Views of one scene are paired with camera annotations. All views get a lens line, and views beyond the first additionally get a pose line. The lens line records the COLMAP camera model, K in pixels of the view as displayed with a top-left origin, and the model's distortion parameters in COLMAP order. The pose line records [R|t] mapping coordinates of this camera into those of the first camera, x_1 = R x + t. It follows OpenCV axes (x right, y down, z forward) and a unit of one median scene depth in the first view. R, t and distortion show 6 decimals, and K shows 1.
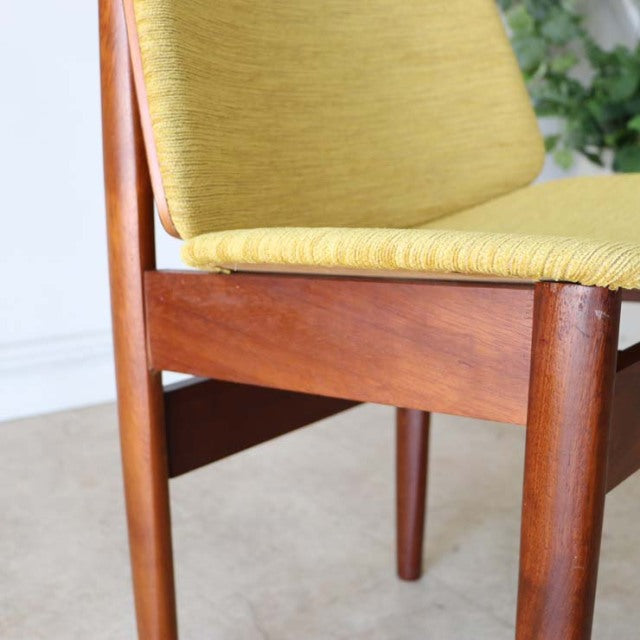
lens RADIAL K [[869.7, 0, 319.9], [0, 869.7, 321.8], [0, 0, 1]] dist [-0.085505, 0.000000]
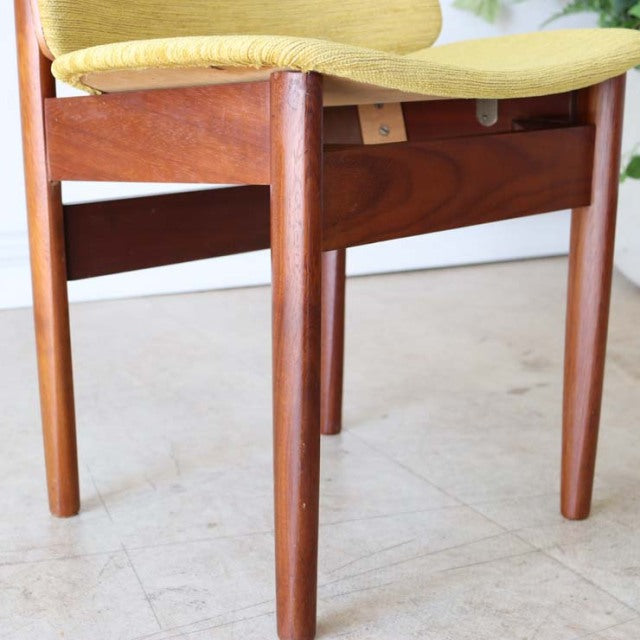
lens RADIAL K [[1119.5, 0, 319.8], [0, 1119.5, 319.5], [0, 0, 1]] dist [-0.007363, 0.000000]
pose [[0.992968, 0.035913, -0.112807, 0.371143], [-0.034917, 0.999332, 0.010794, 0.221658], [0.113119, -0.006779, 0.993558, -0.533417]]
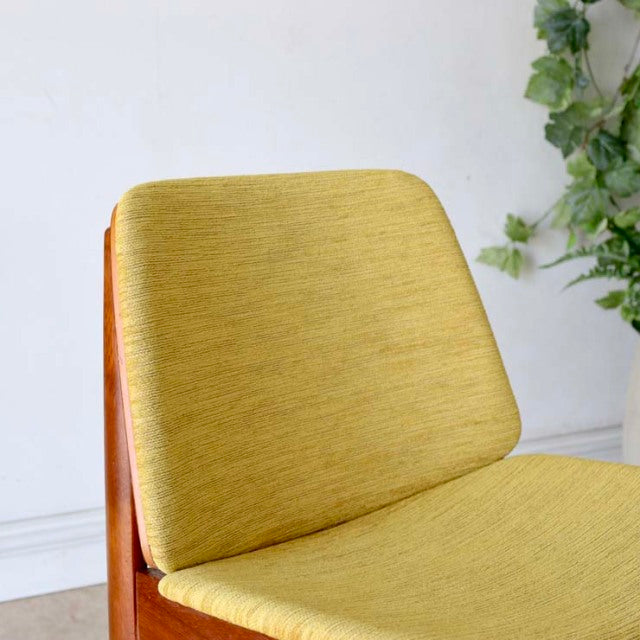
lens RADIAL K [[1119.5, 0, 320.7], [0, 1119.5, 318.5], [0, 0, 1]] dist [-0.007363, 0.000000]
pose [[0.996256, 0.025576, -0.082580, 0.166235], [-0.030368, 0.997895, -0.057298, -0.319429], [0.080941, 0.059592, 0.994936, -0.525118]]
